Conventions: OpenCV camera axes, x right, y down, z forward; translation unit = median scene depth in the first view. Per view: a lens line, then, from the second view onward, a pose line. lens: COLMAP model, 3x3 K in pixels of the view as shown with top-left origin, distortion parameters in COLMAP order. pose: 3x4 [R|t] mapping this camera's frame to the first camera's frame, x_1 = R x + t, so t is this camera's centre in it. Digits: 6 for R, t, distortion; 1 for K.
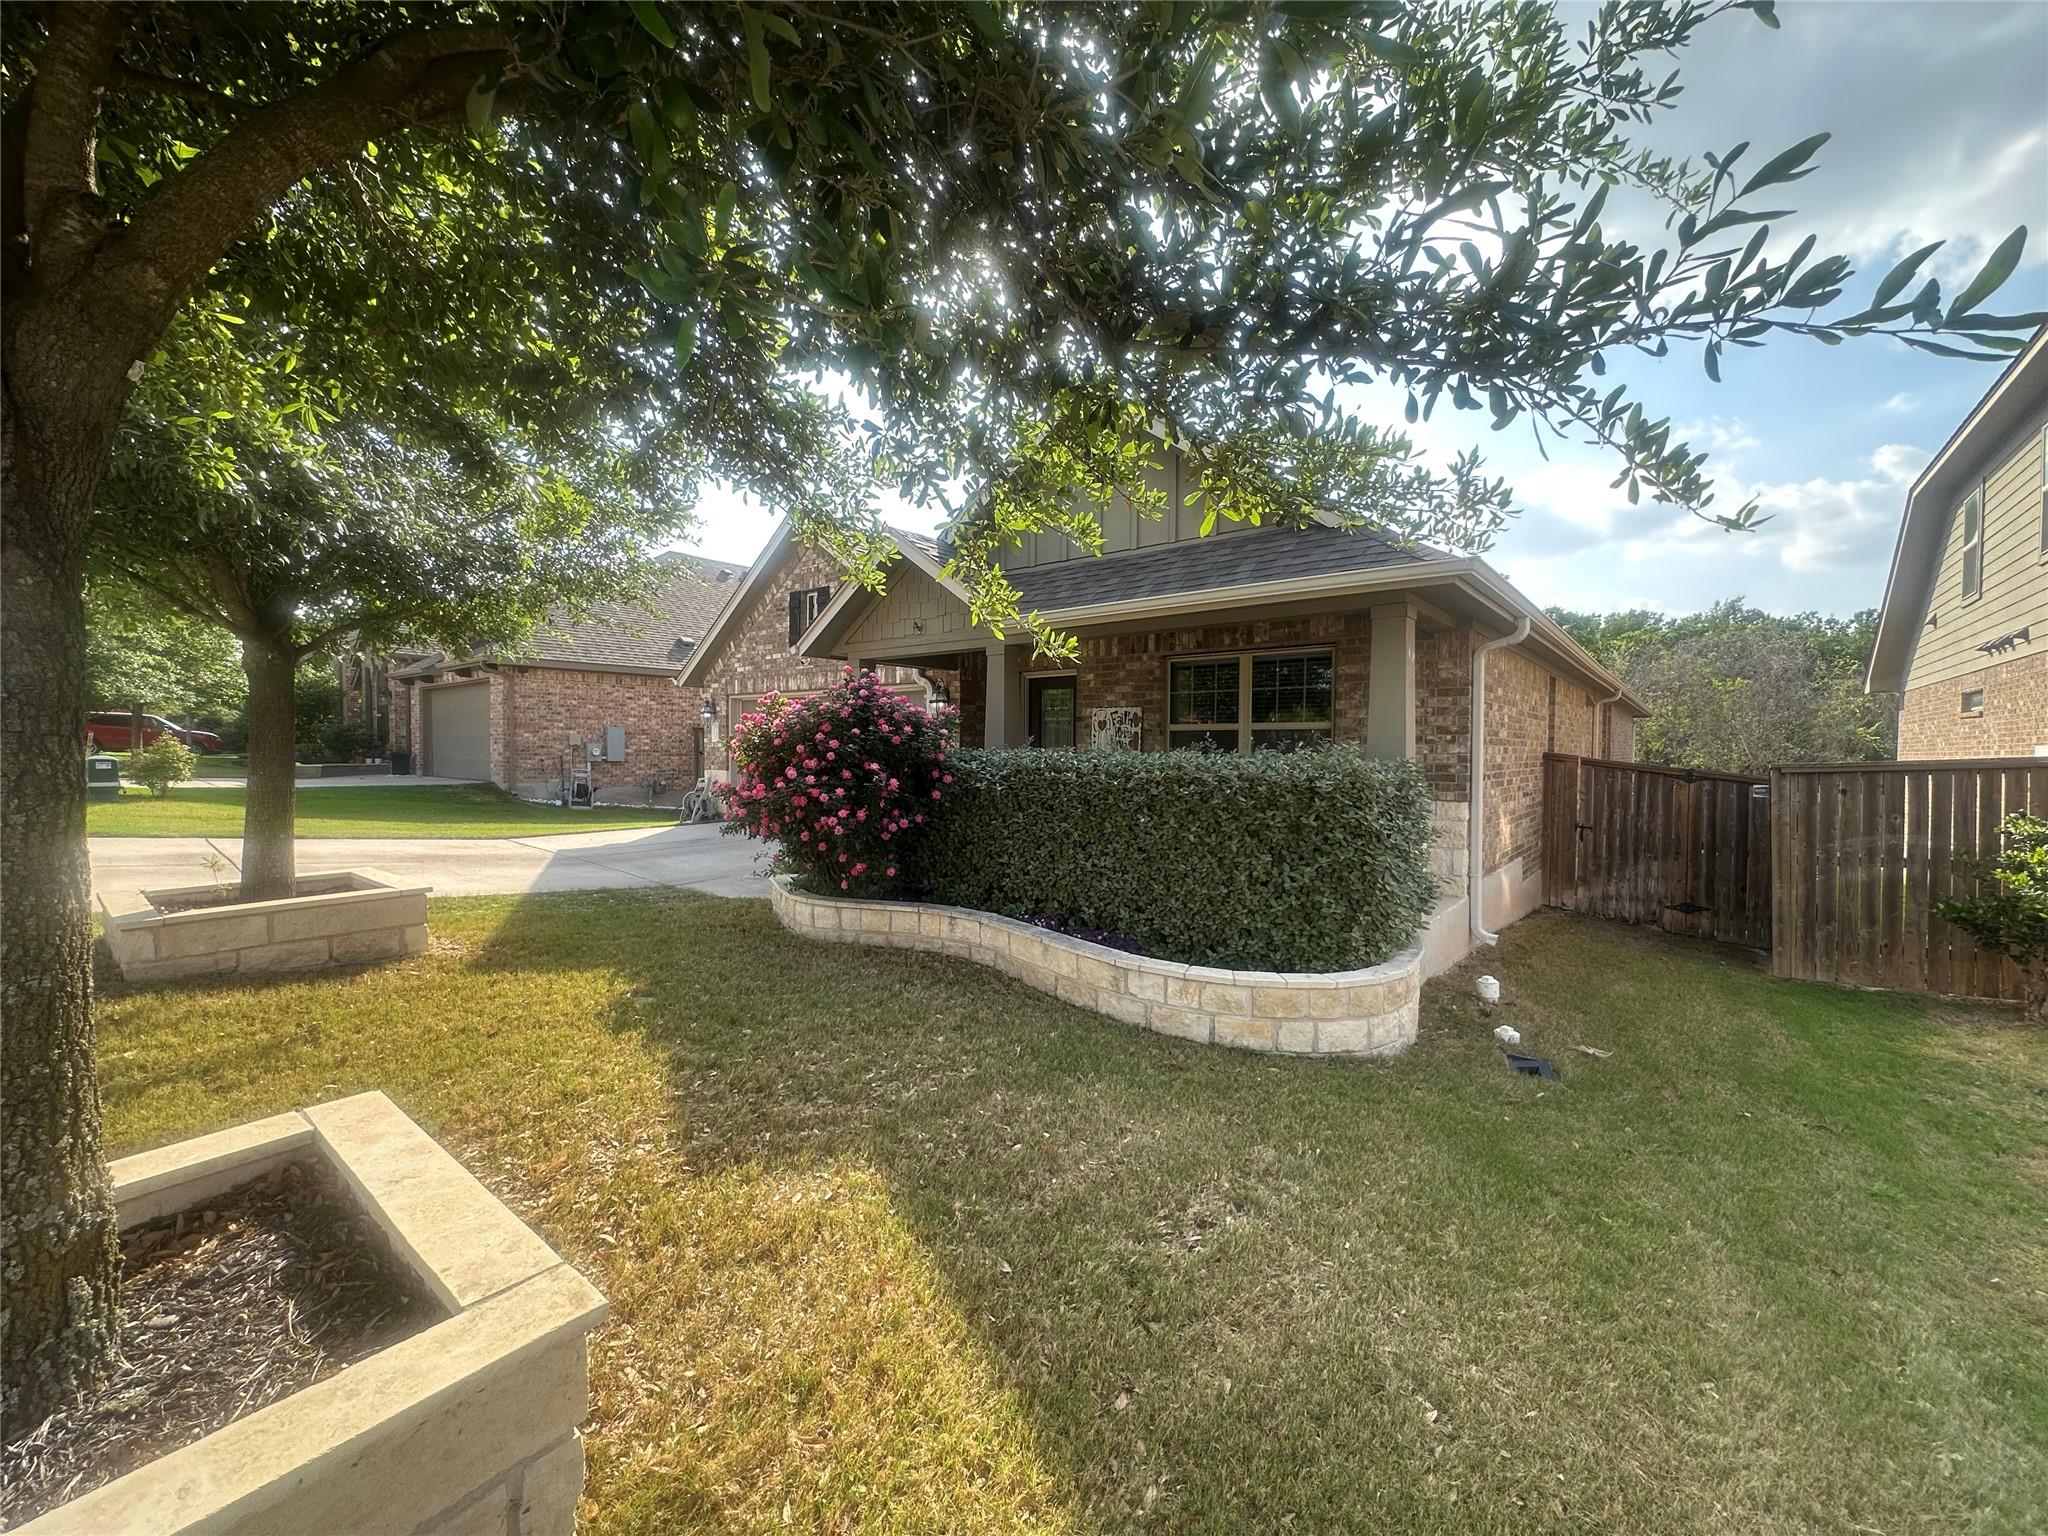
lens RADIAL K [[820.5, 0, 1014.6], [0, 820.5, 762.2], [0, 0, 1]] dist [-0.007422, 0.000616]
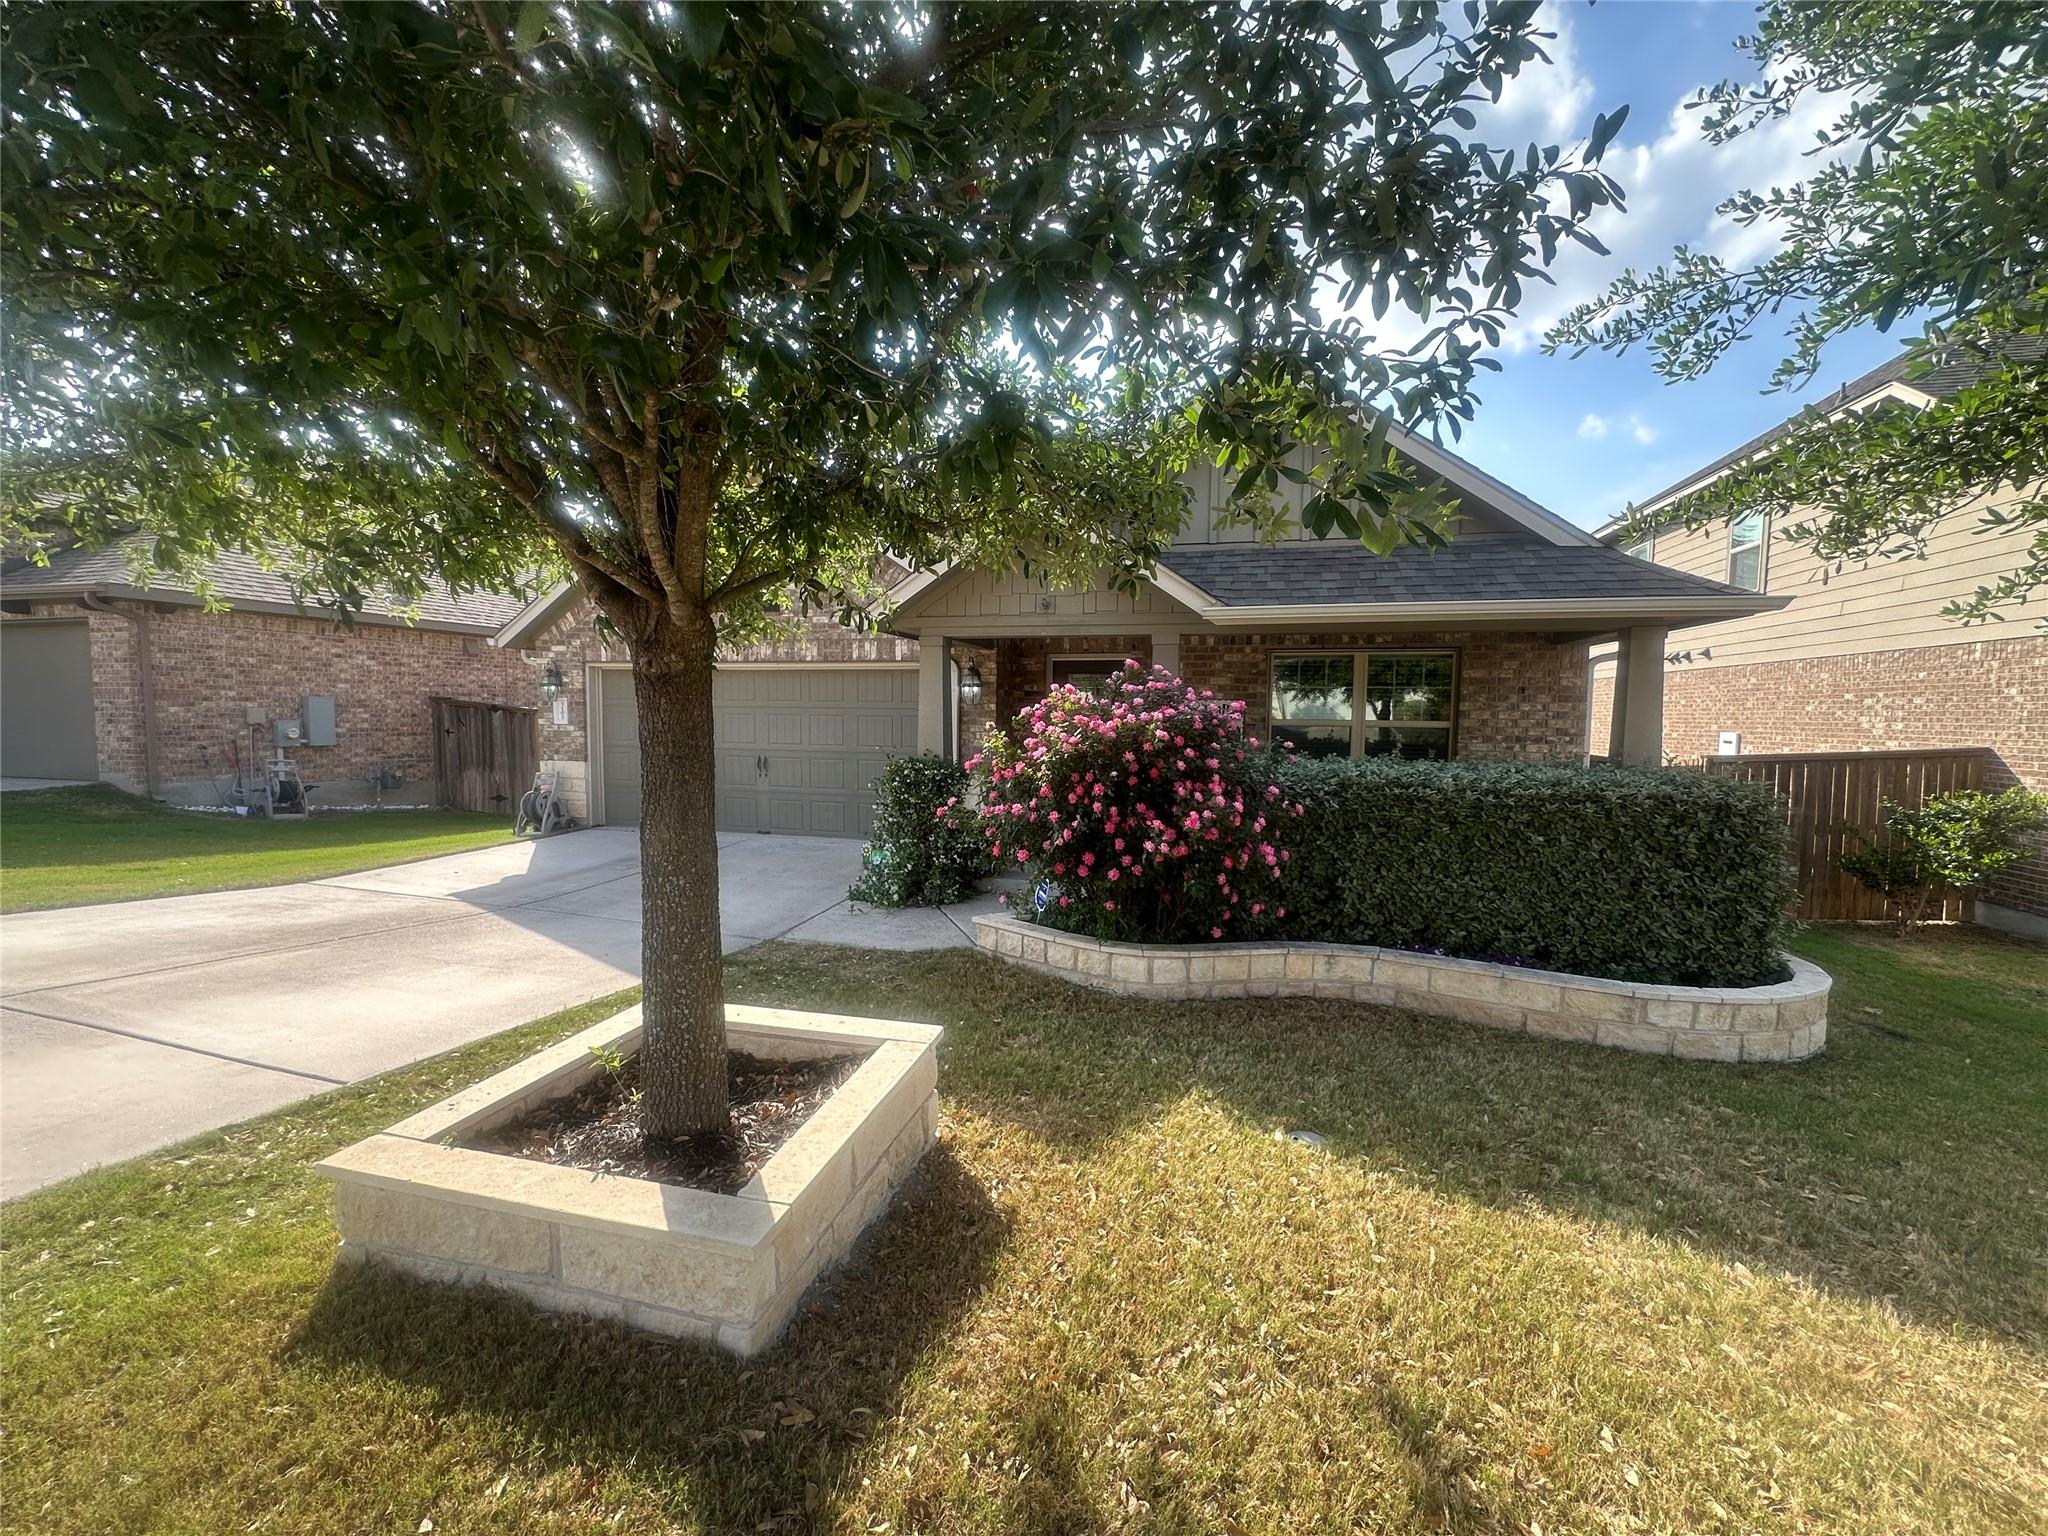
lens RADIAL K [[820.5, 0, 1018.7], [0, 820.5, 772.0], [0, 0, 1]] dist [-0.007422, 0.000616]
pose [[0.904763, -0.025973, 0.425123, -0.500098], [0.000619, 0.998218, 0.059669, -0.041319], [-0.425915, -0.053723, 0.903167, 0.235286]]
